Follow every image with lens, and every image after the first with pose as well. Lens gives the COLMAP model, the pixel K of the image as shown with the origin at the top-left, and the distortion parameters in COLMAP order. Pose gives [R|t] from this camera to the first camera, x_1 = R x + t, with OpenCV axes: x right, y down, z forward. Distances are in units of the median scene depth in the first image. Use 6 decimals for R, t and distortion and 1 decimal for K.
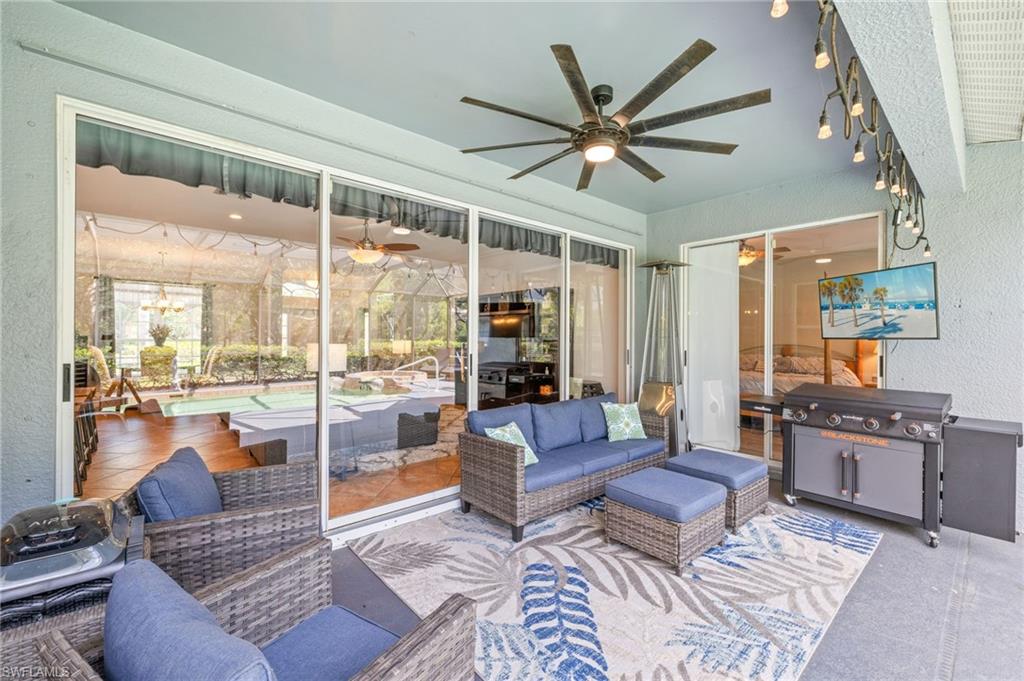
lens RADIAL K [[433.4, 0, 508.9], [0, 433.4, 339.6], [0, 0, 1]] dist [-0.000409, 0.000665]
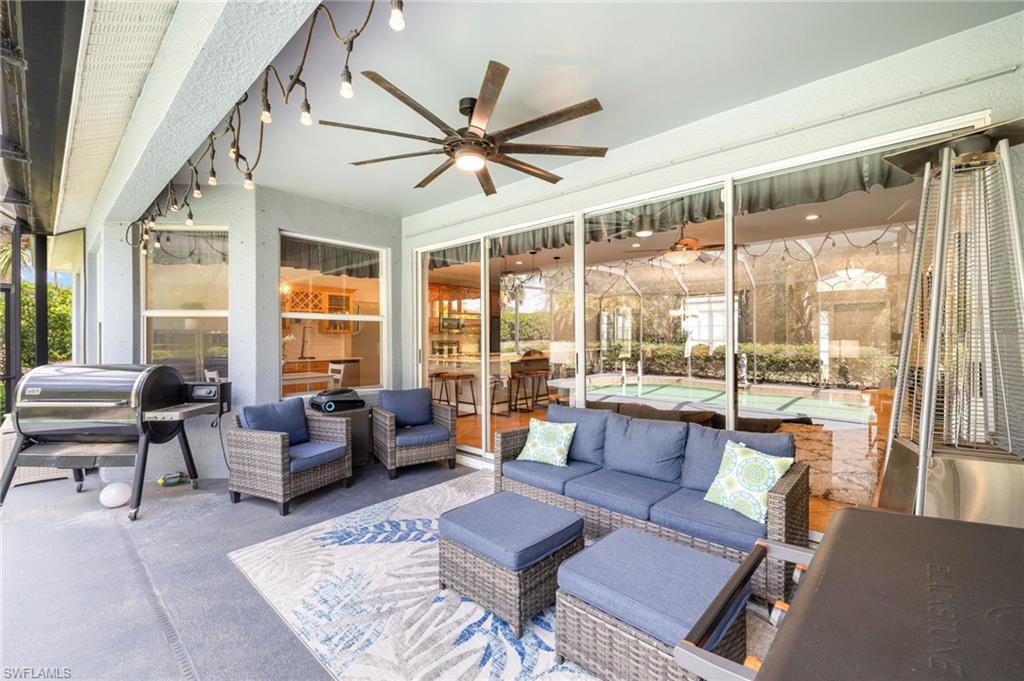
lens RADIAL K [[433.4, 0, 508.9], [0, 433.4, 339.6], [0, 0, 1]] dist [-0.000409, 0.000665]
pose [[0.098105, -0.001170, -0.995175, 1.448110], [-0.000741, 0.999999, -0.001249, 0.004814], [0.995176, 0.000860, 0.098104, 1.130143]]
